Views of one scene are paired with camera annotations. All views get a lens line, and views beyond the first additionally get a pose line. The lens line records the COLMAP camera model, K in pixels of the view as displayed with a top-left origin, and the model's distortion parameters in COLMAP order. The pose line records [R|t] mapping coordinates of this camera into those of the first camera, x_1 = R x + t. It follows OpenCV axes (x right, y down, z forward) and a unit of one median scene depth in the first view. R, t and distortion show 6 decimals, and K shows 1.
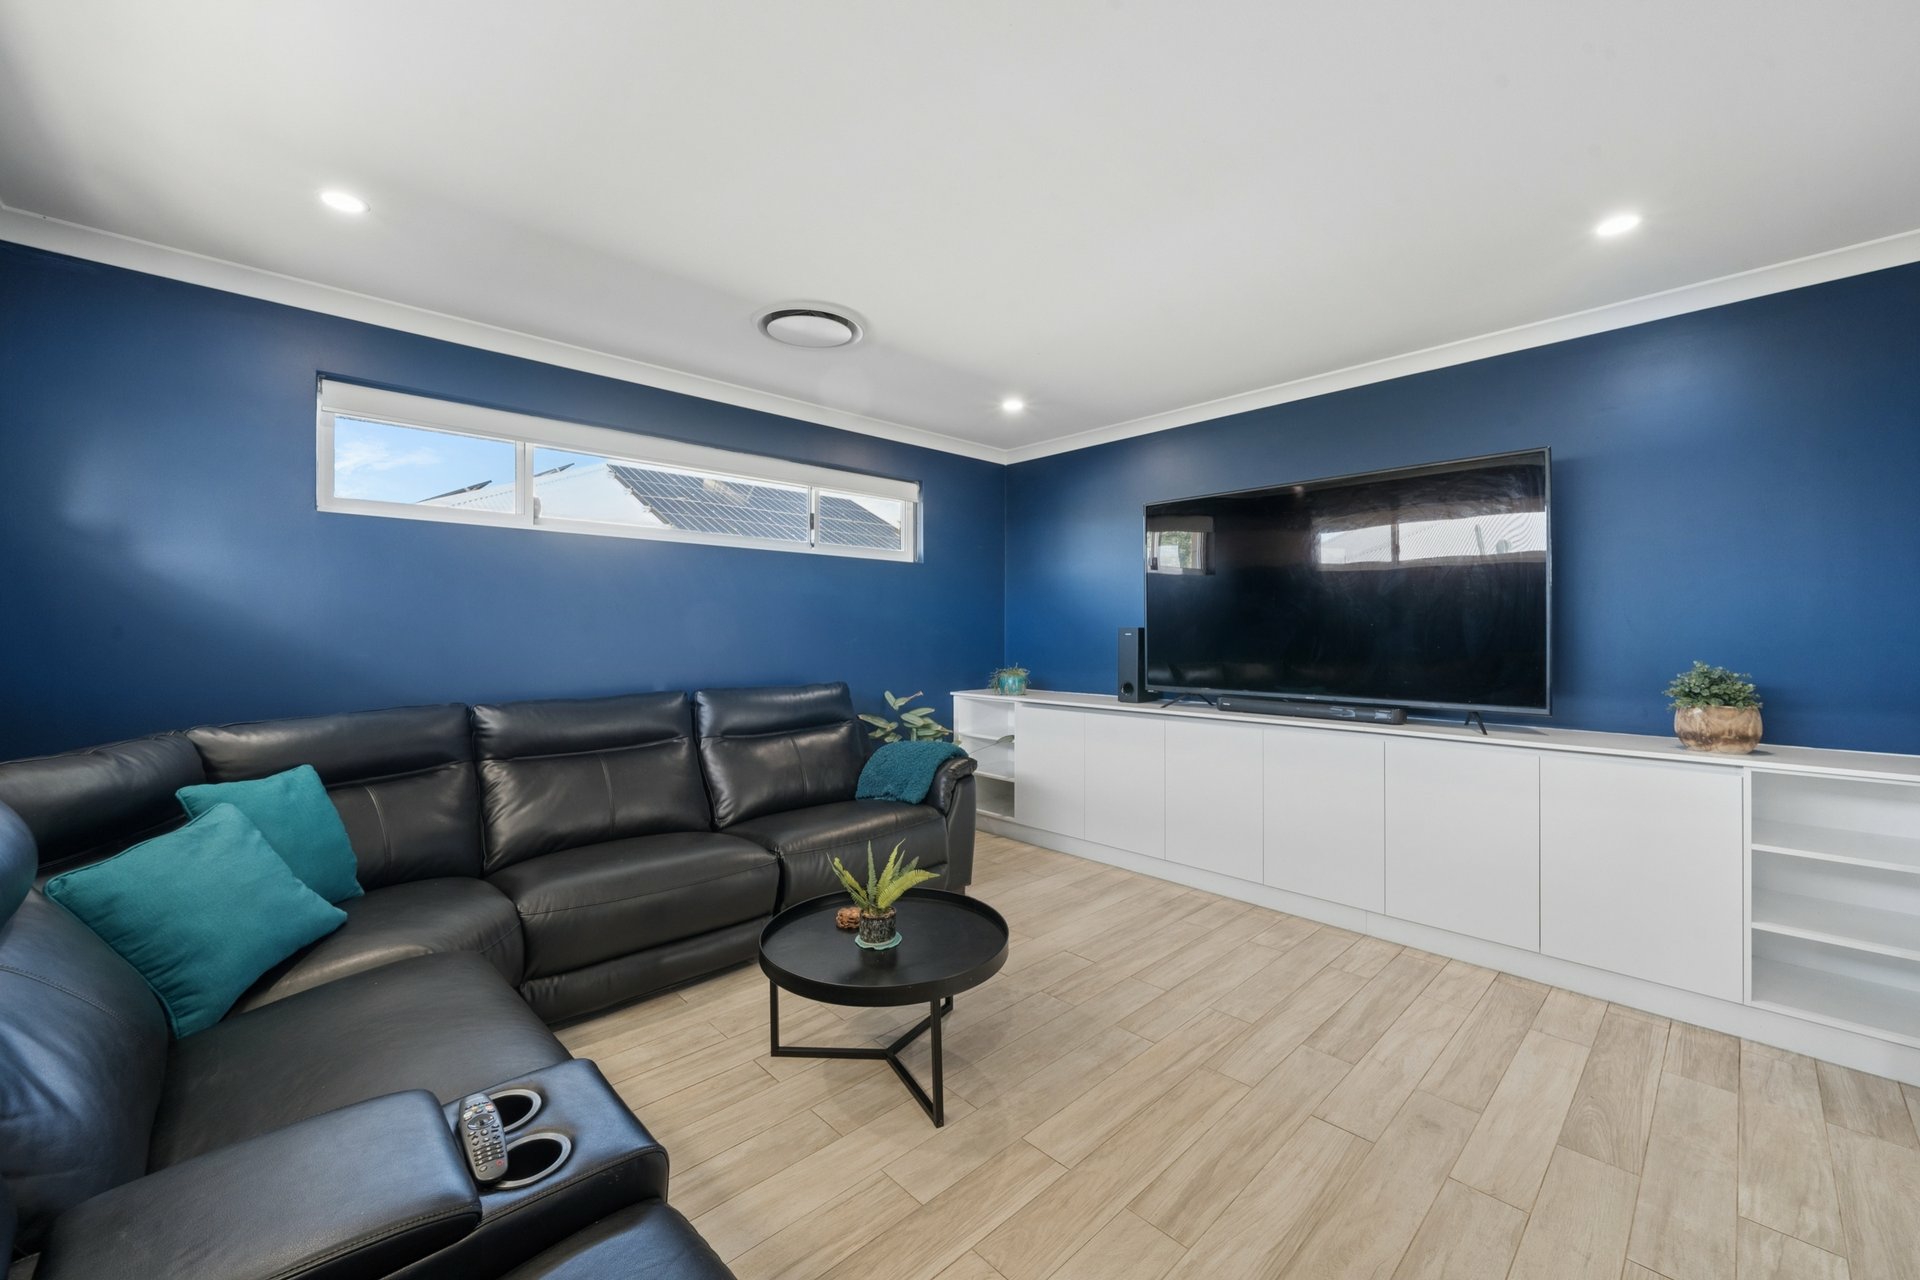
lens RADIAL K [[715.4, 0, 956.2], [0, 715.4, 637.2], [0, 0, 1]] dist [-0.000537, -0.000057]
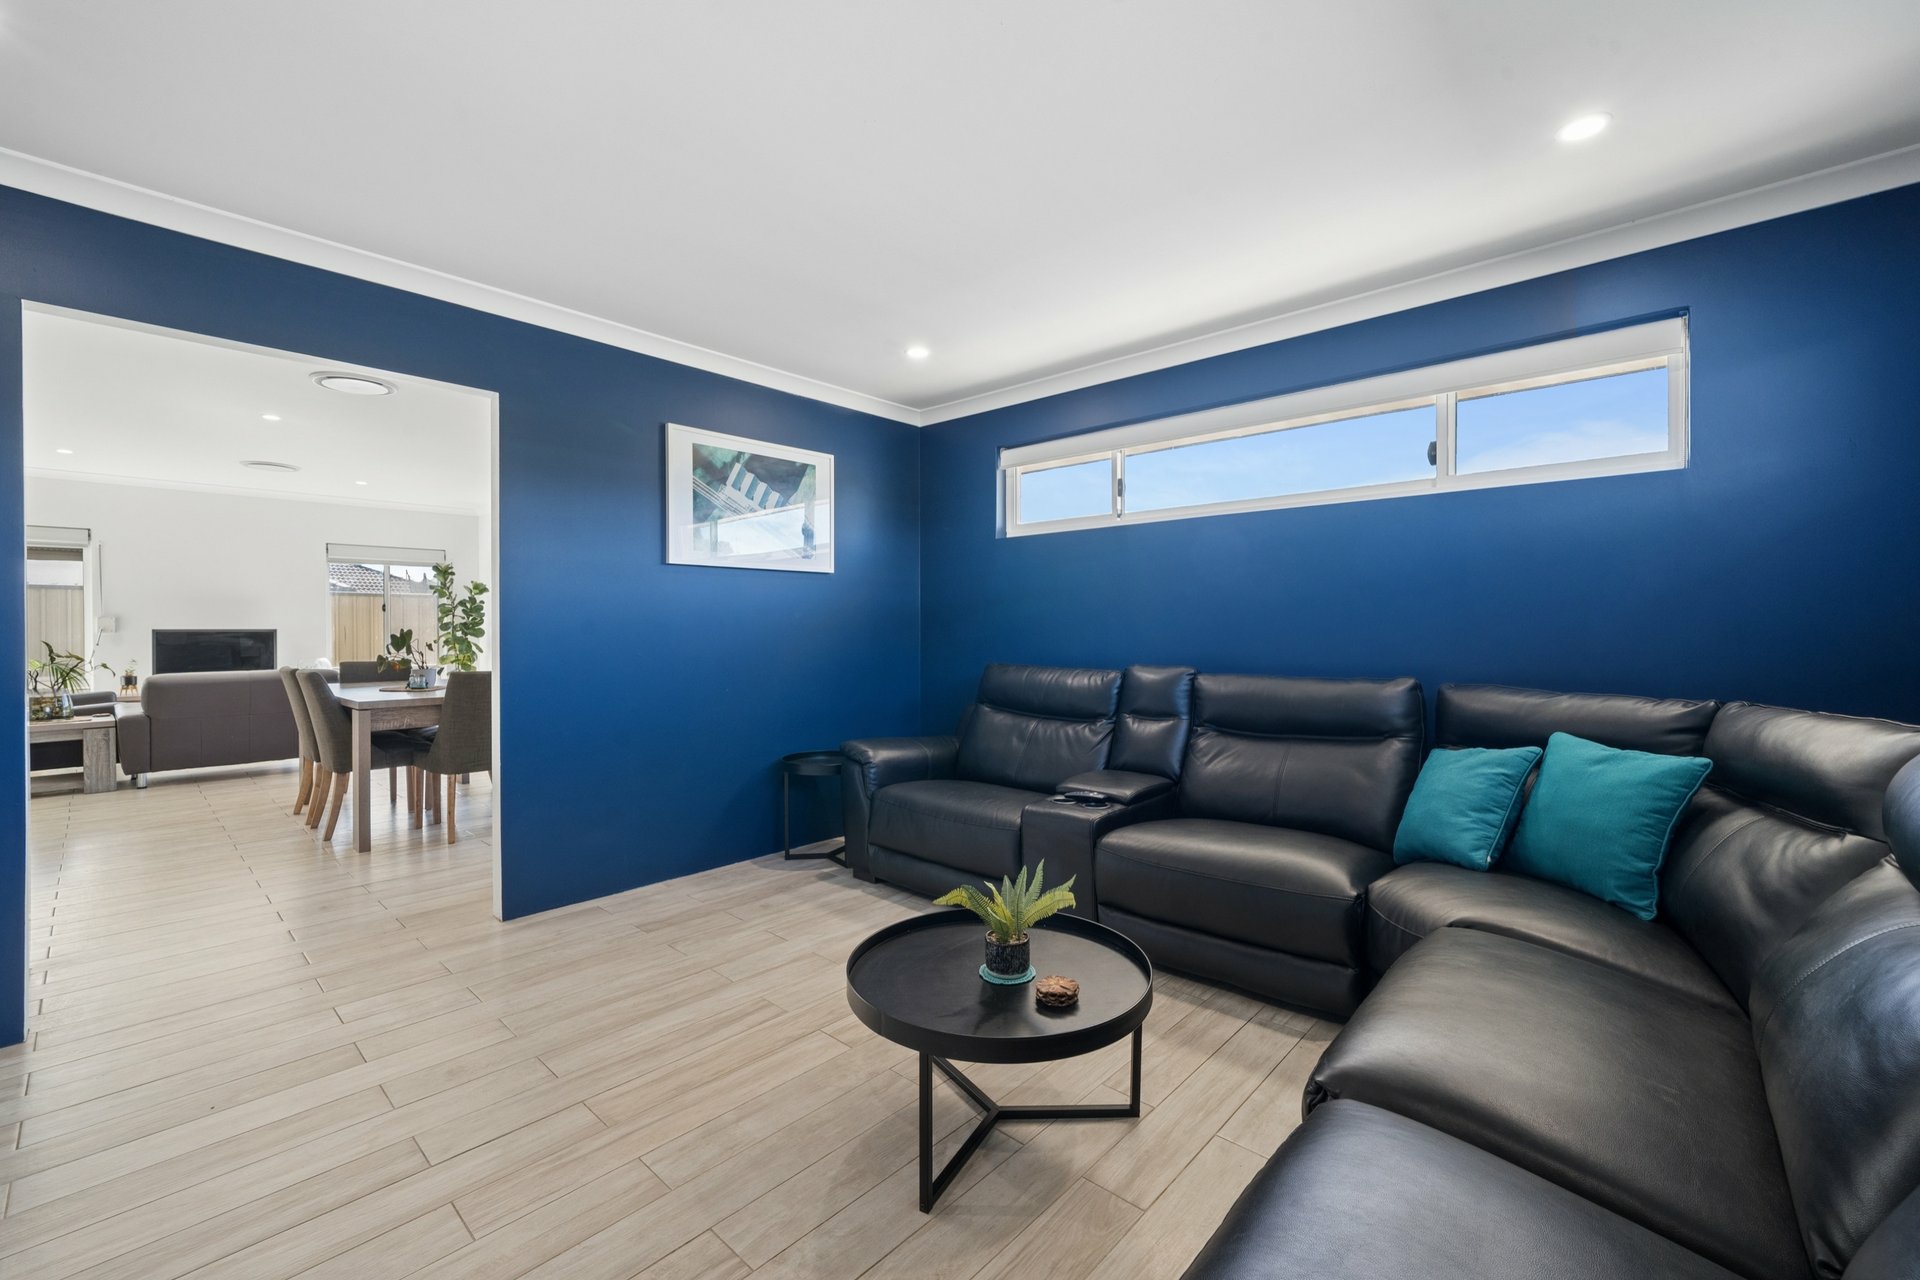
lens RADIAL K [[788.2, 0, 959.6], [0, 788.2, 632.7], [0, 0, 1]] dist [-0.002117, 0.000302]
pose [[-0.997059, 0.001208, -0.076623, 0.015558], [0.000503, 0.999957, 0.009228, 0.028793], [0.076631, 0.009162, -0.997017, 2.039073]]
